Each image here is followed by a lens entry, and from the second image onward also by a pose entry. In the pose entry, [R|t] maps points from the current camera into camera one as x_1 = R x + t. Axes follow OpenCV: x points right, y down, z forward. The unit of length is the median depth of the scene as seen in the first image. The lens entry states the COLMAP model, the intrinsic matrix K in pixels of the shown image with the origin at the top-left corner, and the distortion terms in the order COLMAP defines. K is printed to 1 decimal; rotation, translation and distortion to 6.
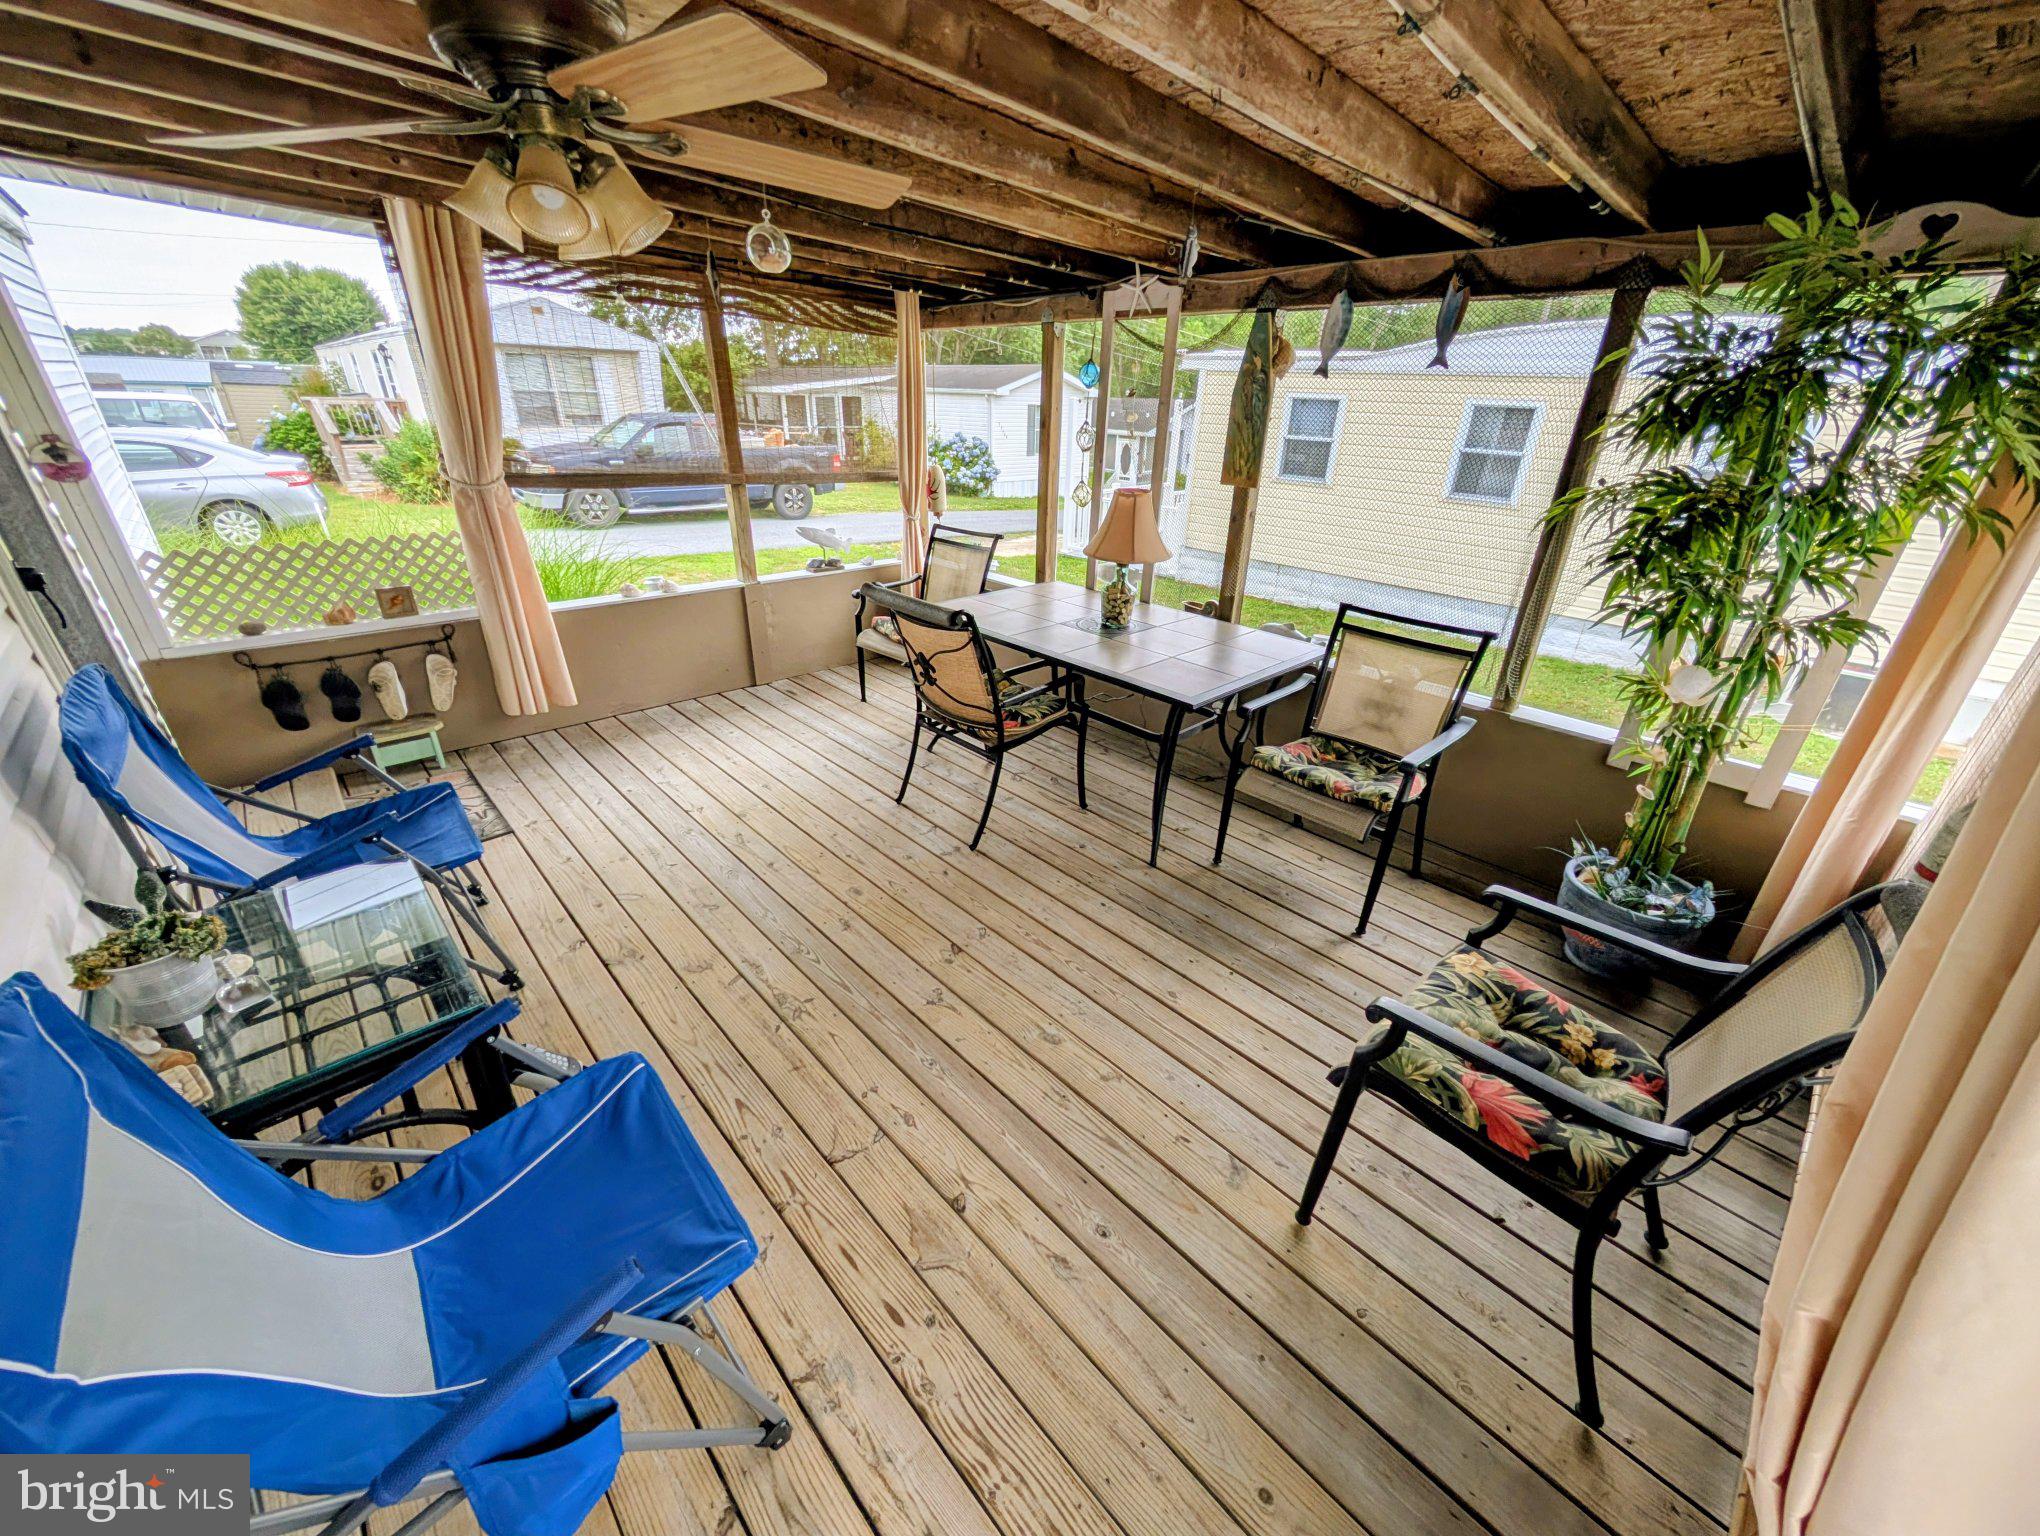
lens RADIAL K [[773.3, 0, 1018.3], [0, 773.3, 766.5], [0, 0, 1]] dist [-0.000351, 0.000124]
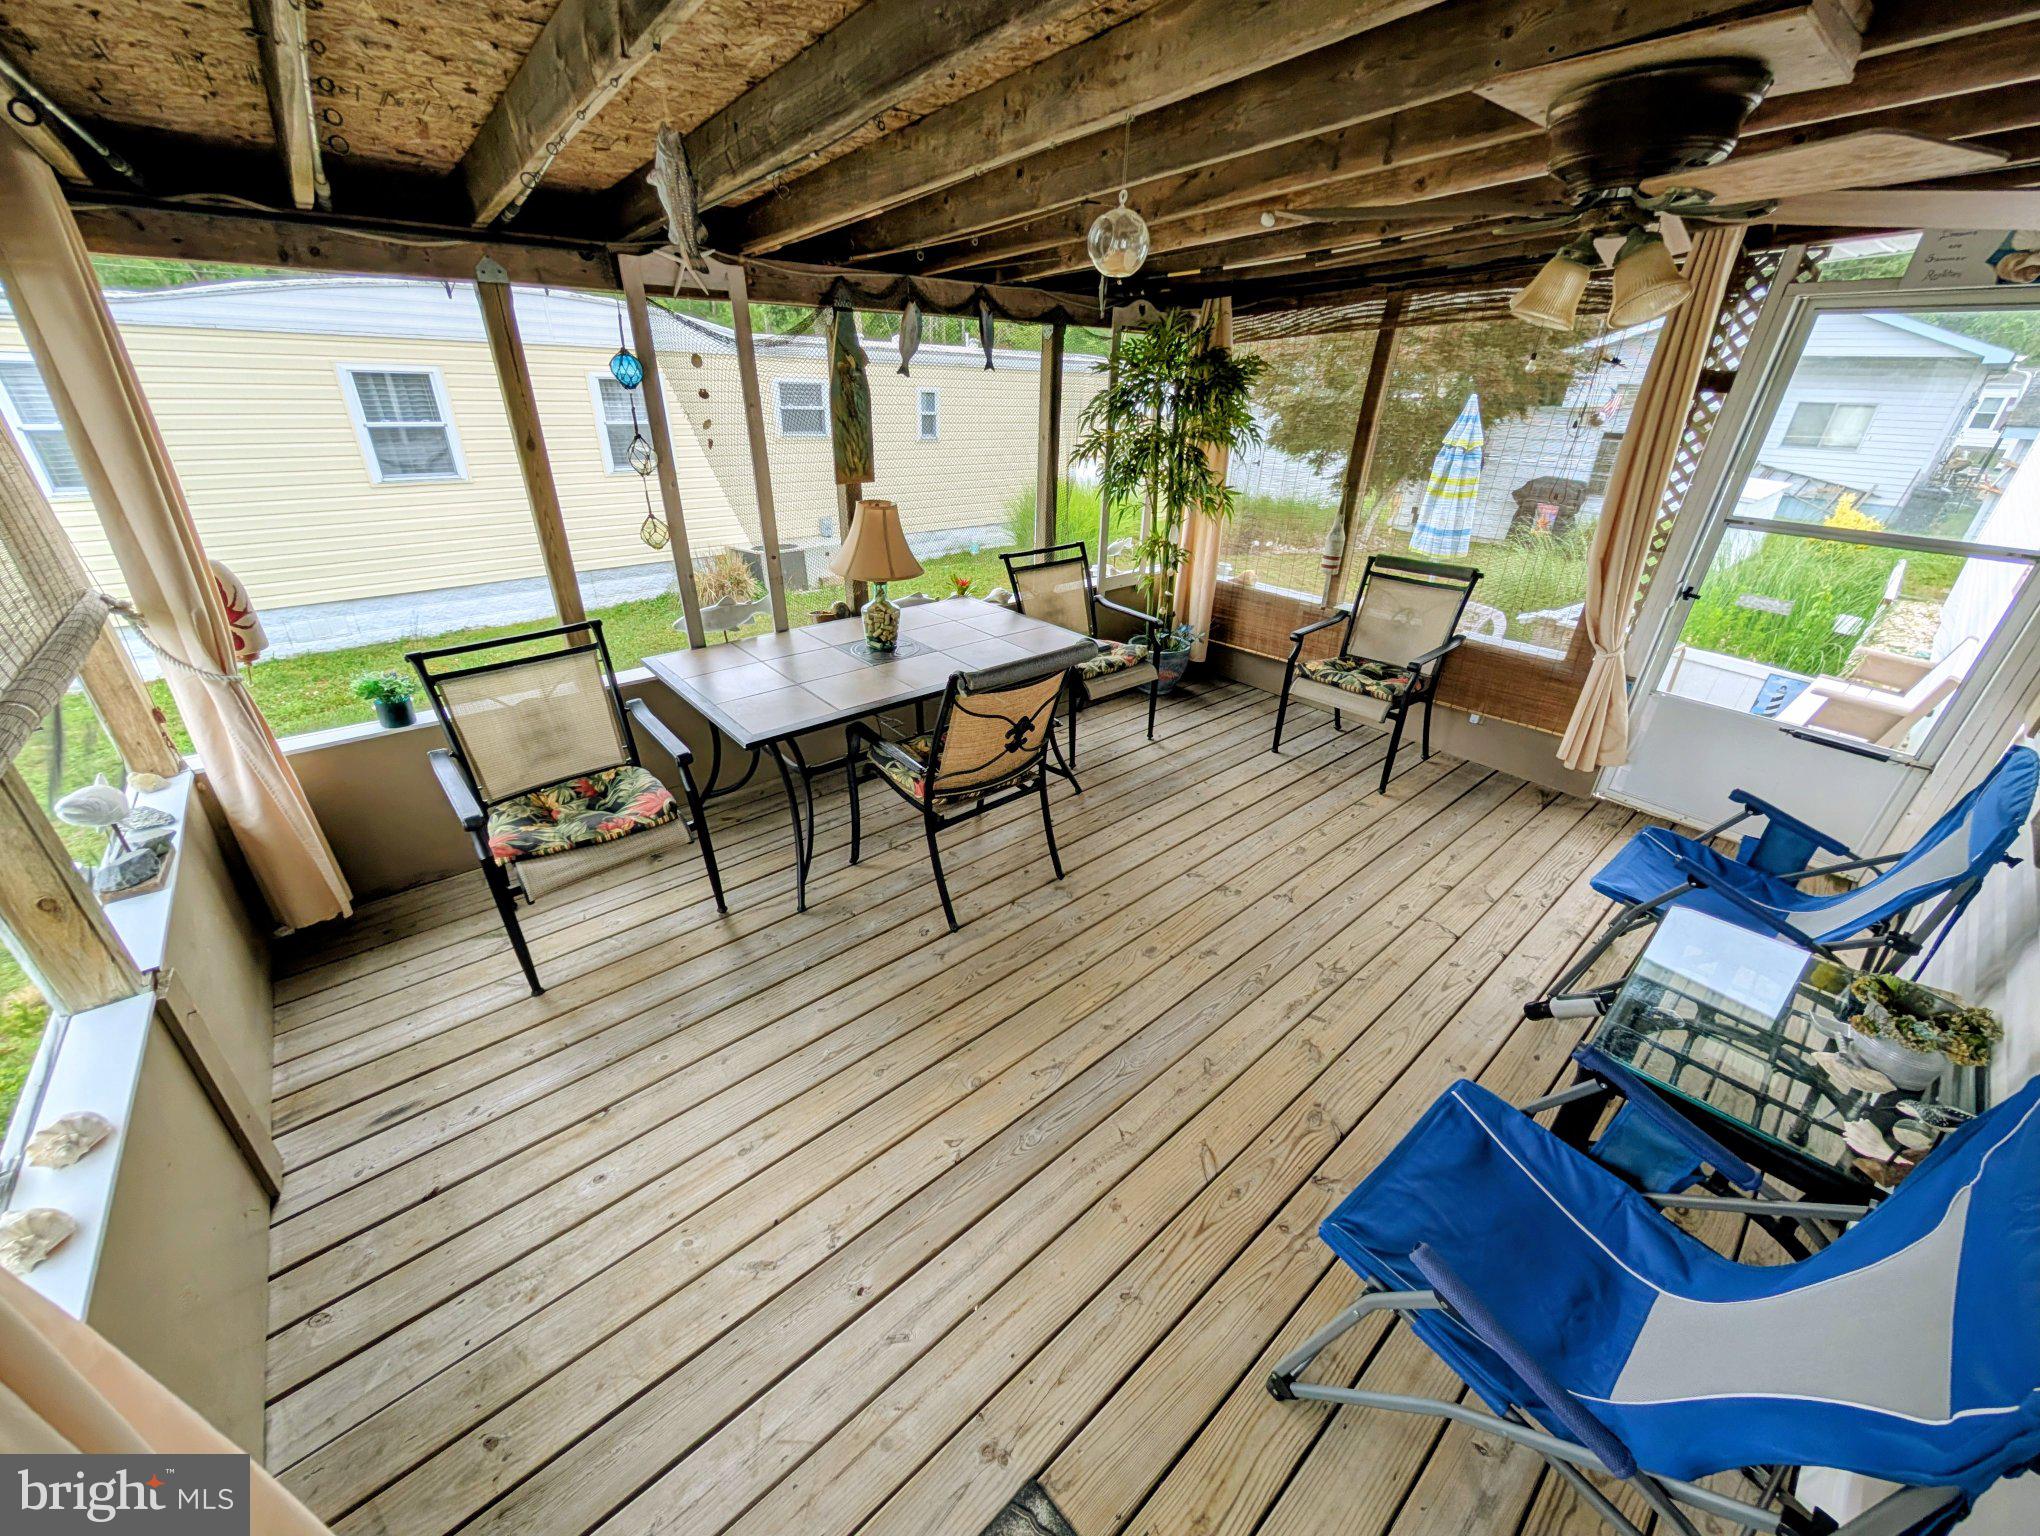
lens RADIAL K [[773.3, 0, 1019.4], [0, 773.3, 771.5], [0, 0, 1]] dist [-0.000351, 0.000124]
pose [[0.047920, -0.473741, 0.879359, -0.836891], [0.421863, 0.807597, 0.412091, -0.415864], [-0.905392, 0.351221, 0.238554, 0.752810]]
